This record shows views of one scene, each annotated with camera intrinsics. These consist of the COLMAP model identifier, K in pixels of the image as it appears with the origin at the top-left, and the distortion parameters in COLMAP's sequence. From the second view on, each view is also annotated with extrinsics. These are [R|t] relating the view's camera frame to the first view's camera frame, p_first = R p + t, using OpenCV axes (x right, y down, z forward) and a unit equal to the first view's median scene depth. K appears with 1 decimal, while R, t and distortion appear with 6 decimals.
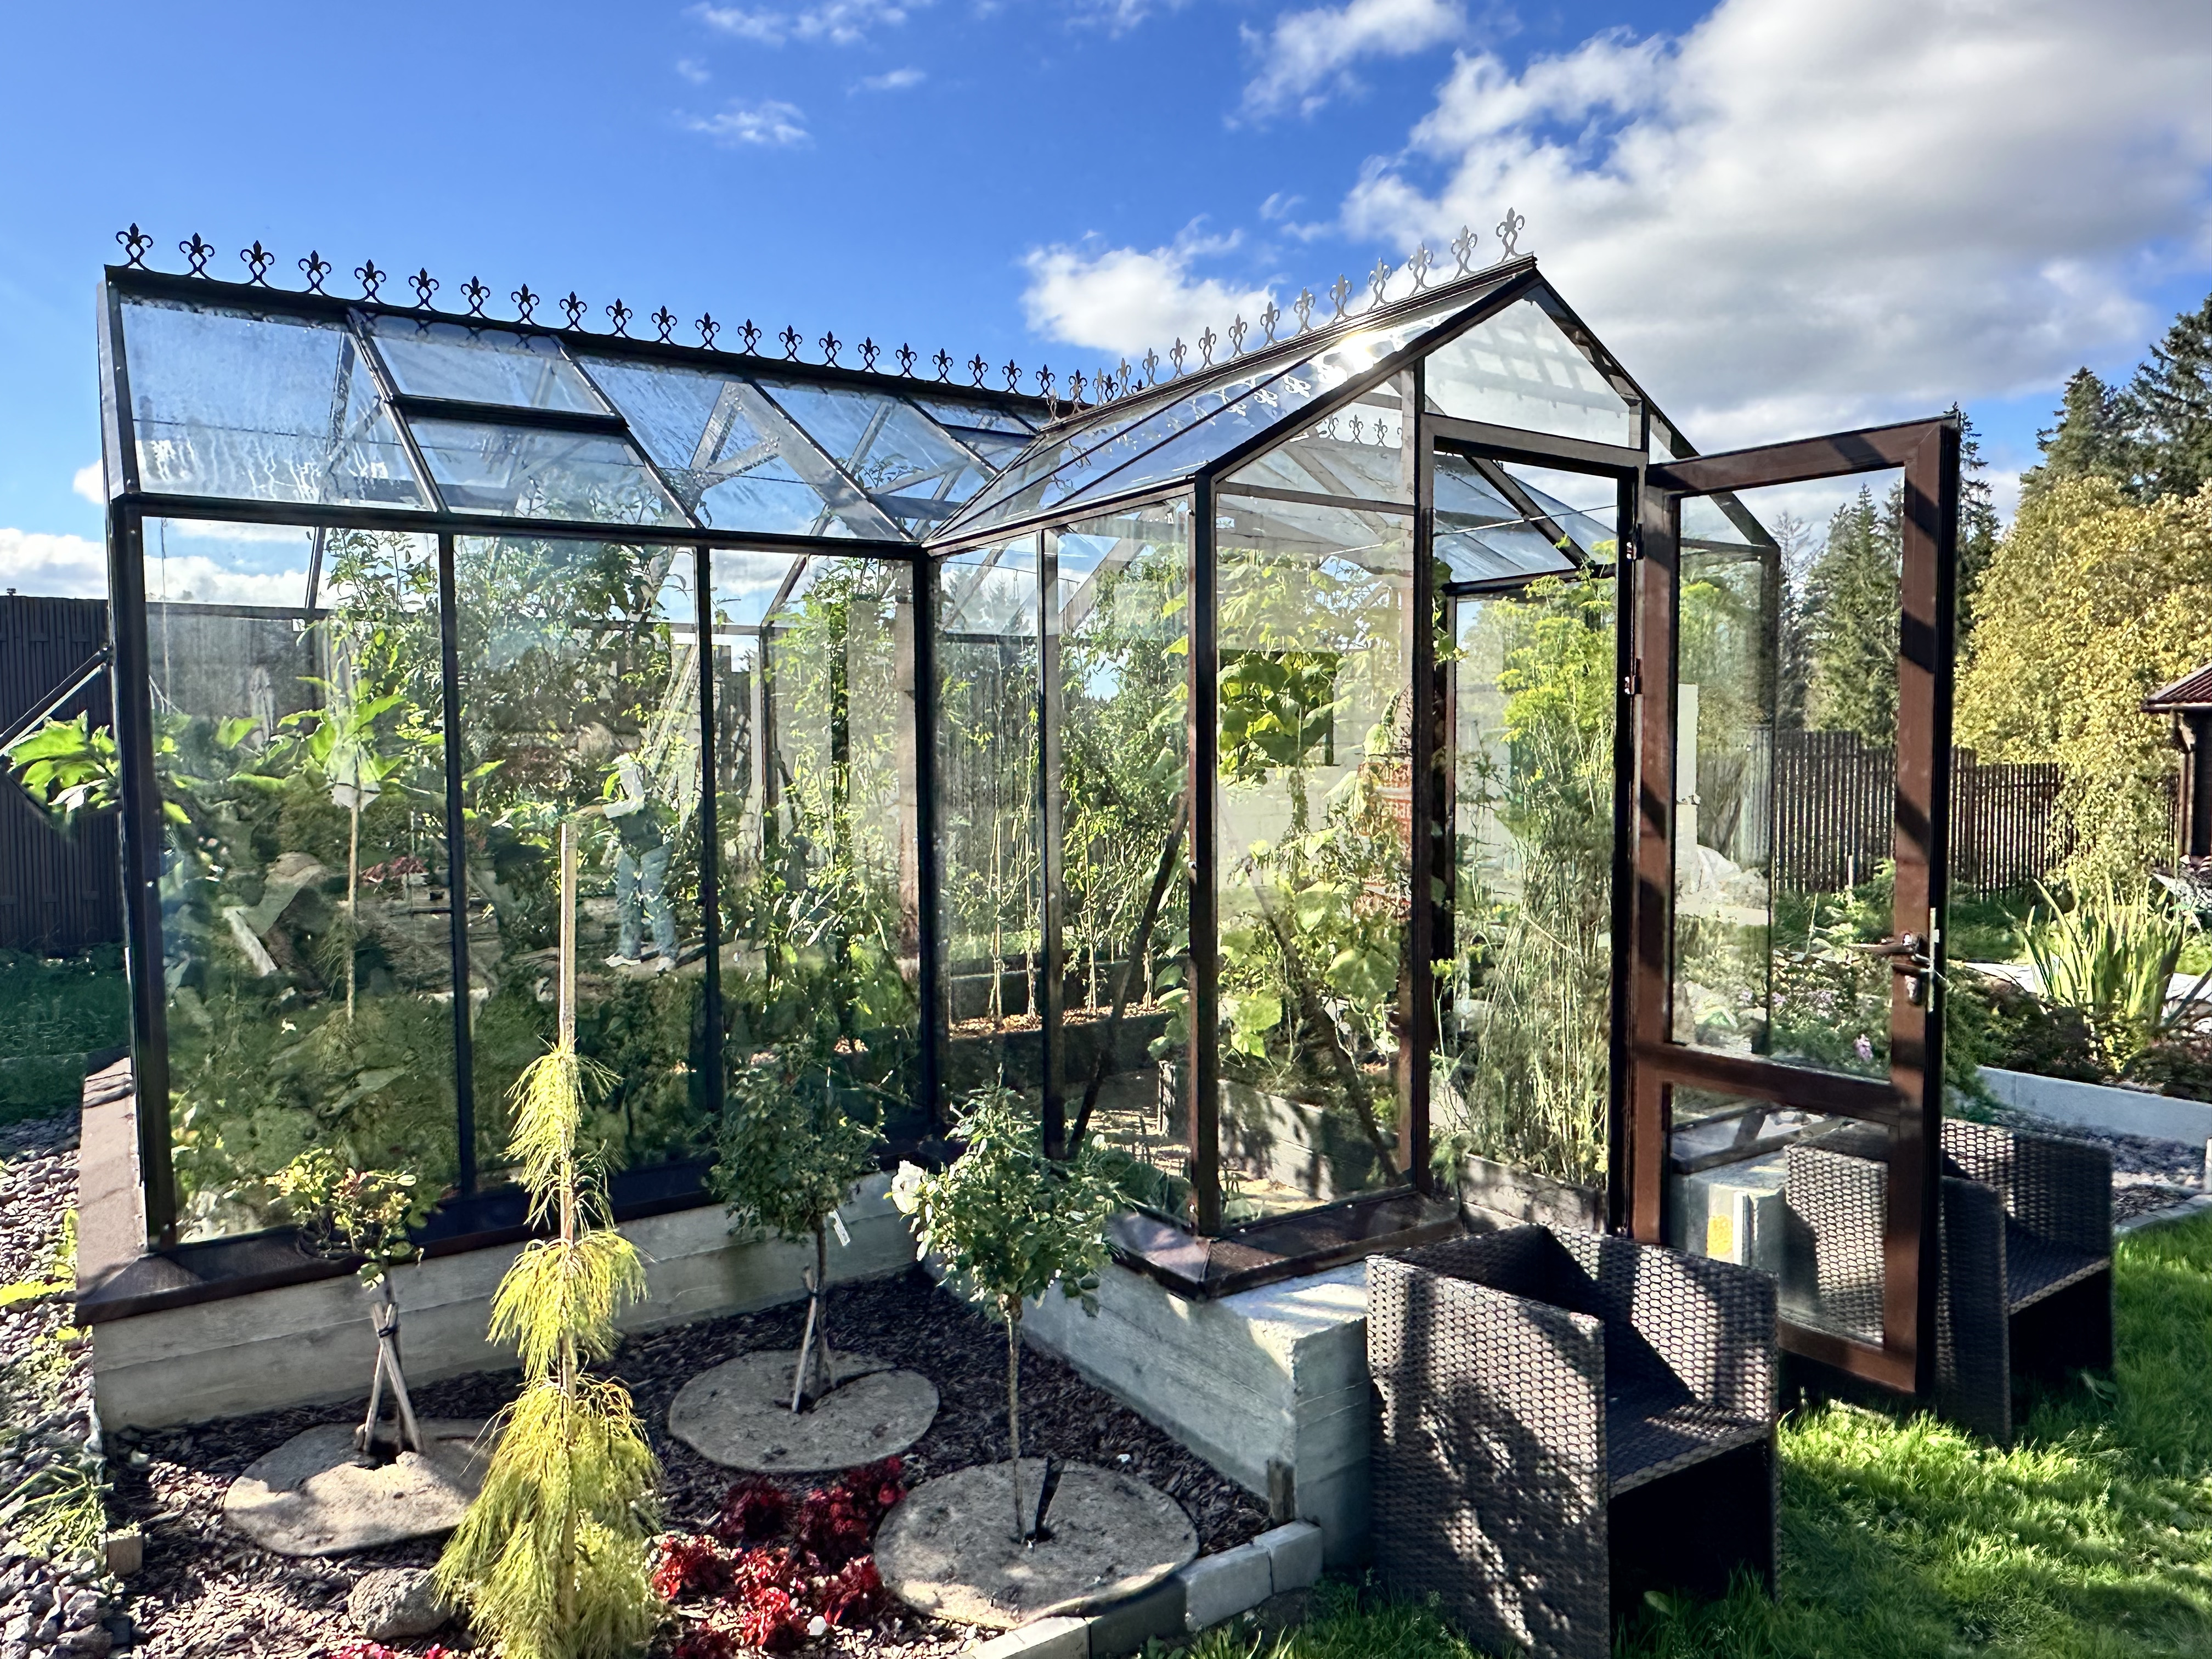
lens RADIAL K [[1476.0, 0, 1109.1], [0, 1476.0, 832.9], [0, 0, 1]] dist [0.003207, -0.003607]
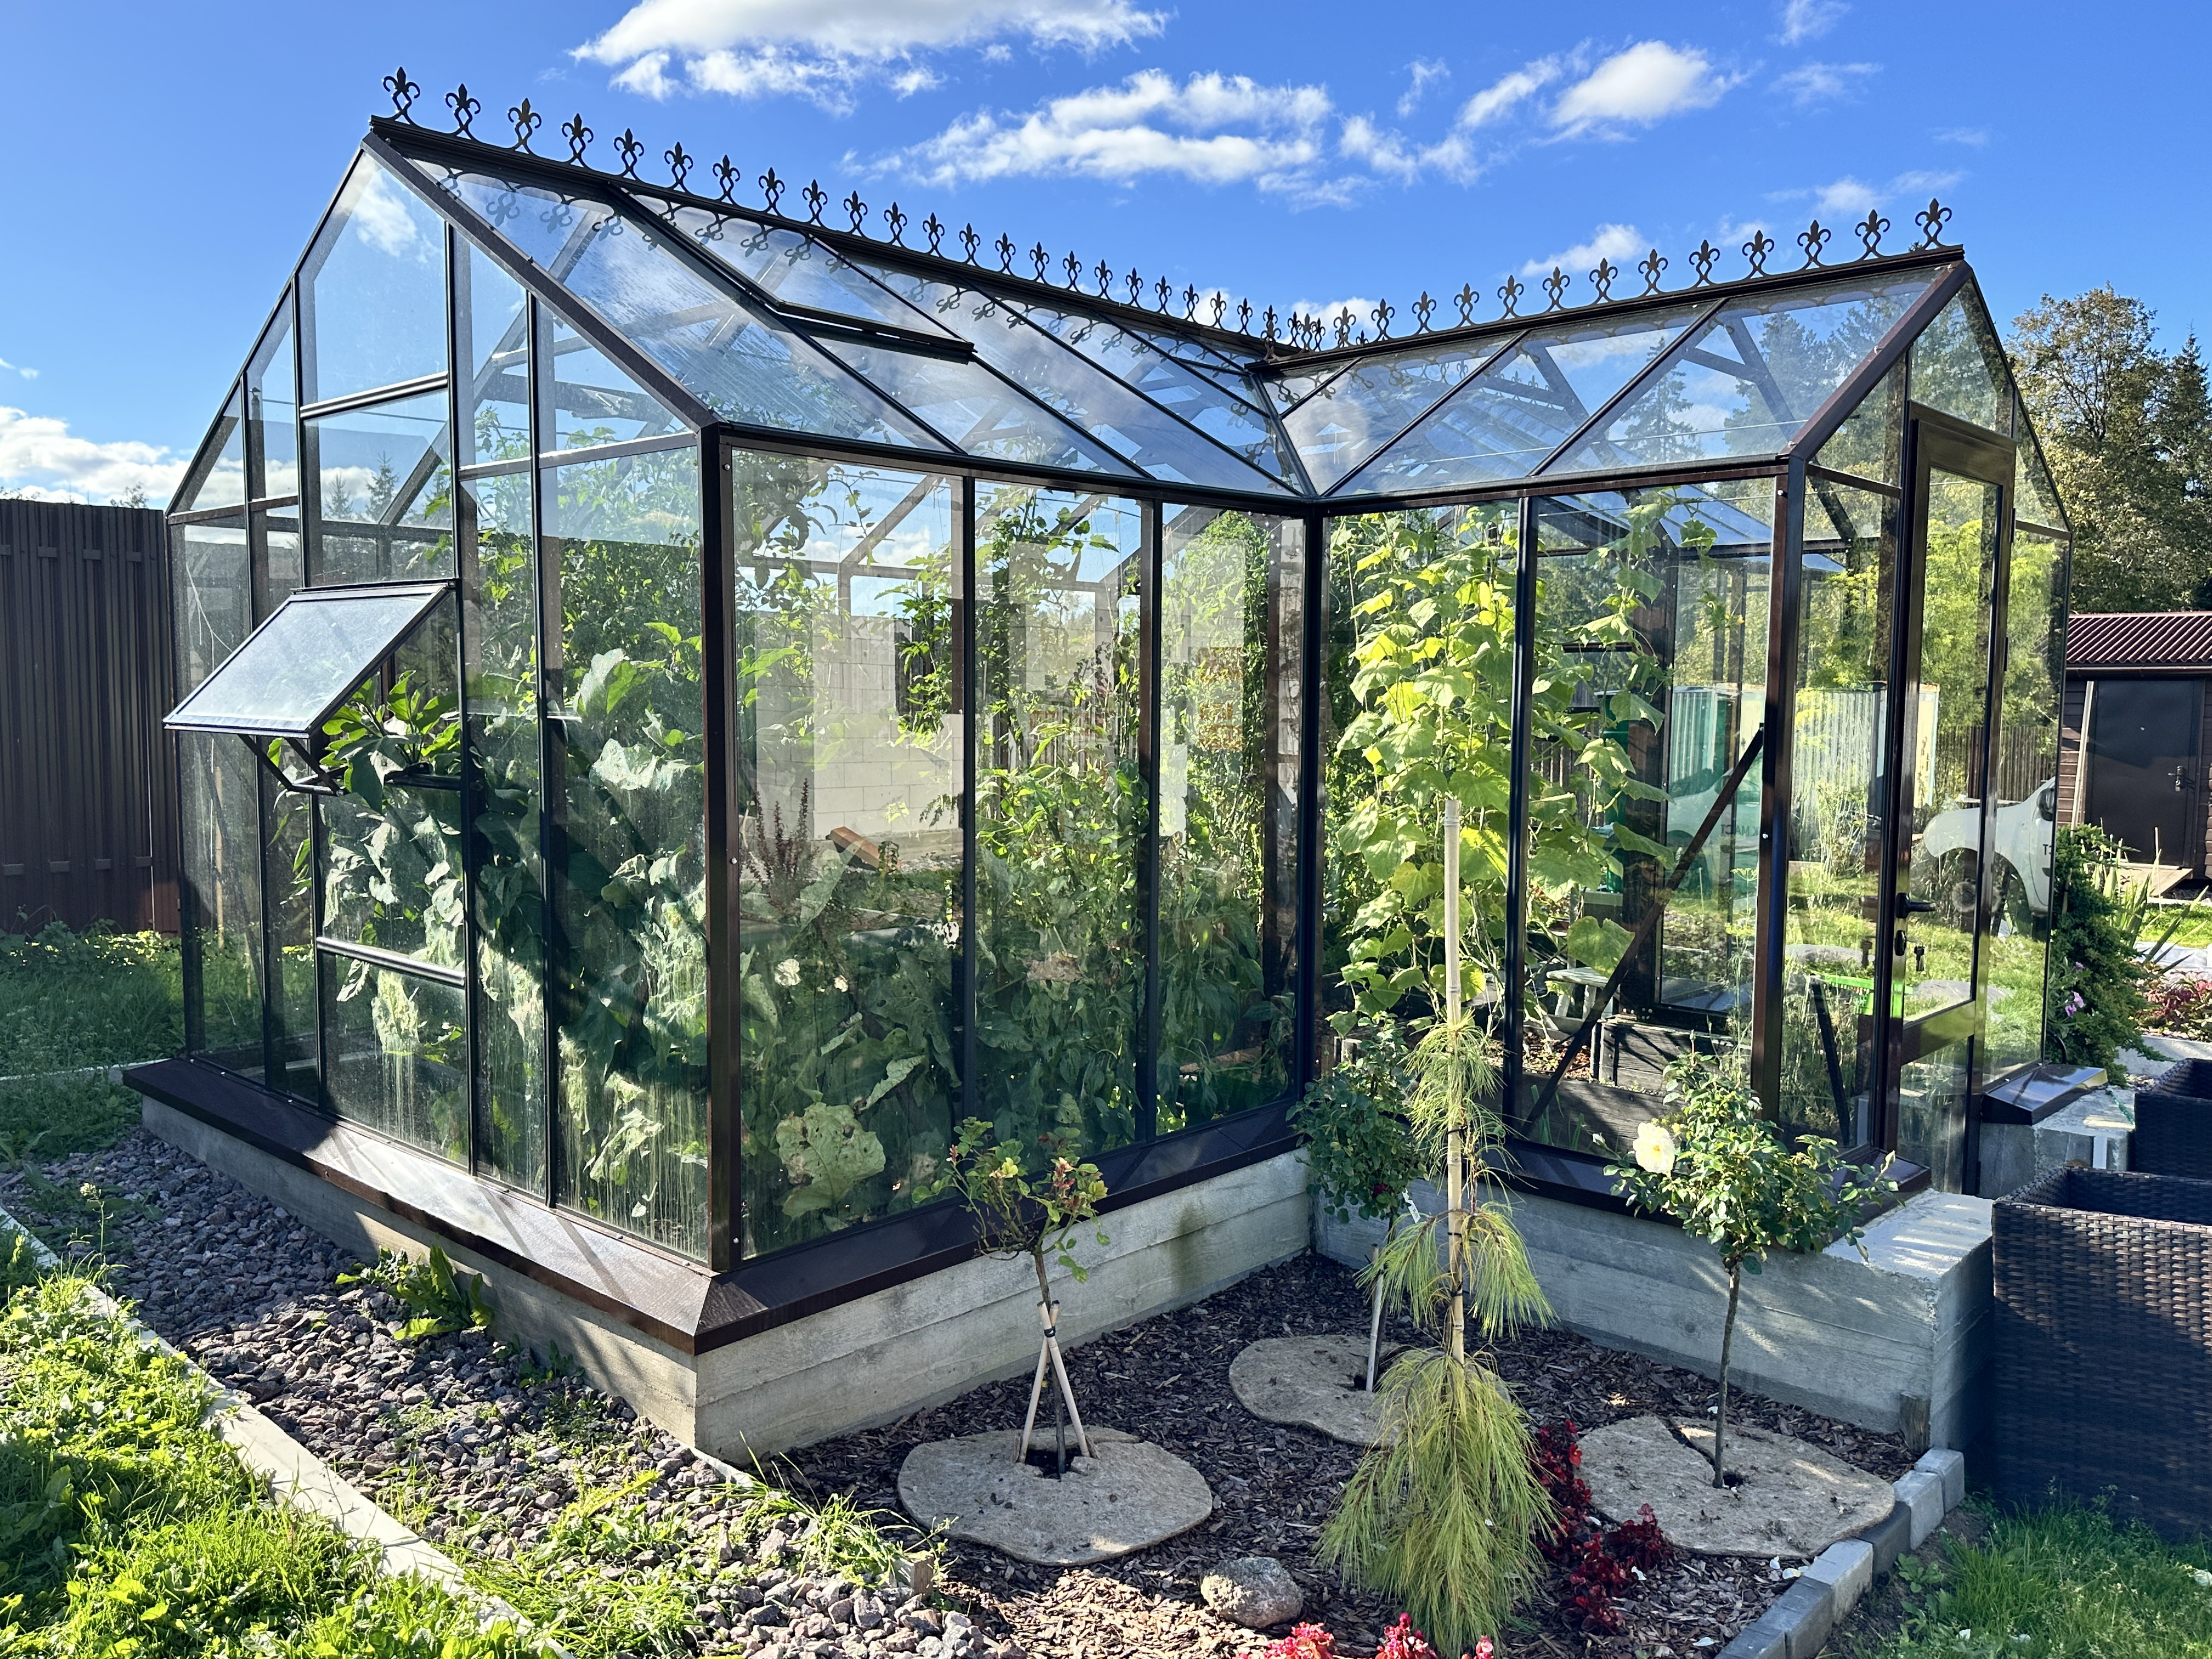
lens RADIAL K [[1729.8, 0, 1104.5], [0, 1729.8, 818.5], [0, 0, 1]] dist [0.050478, -0.004521]
pose [[0.973199, -0.000668, 0.229962, -0.619684], [-0.002552, 0.999903, 0.013705, -0.004719], [-0.229949, -0.013924, 0.973103, -0.076858]]
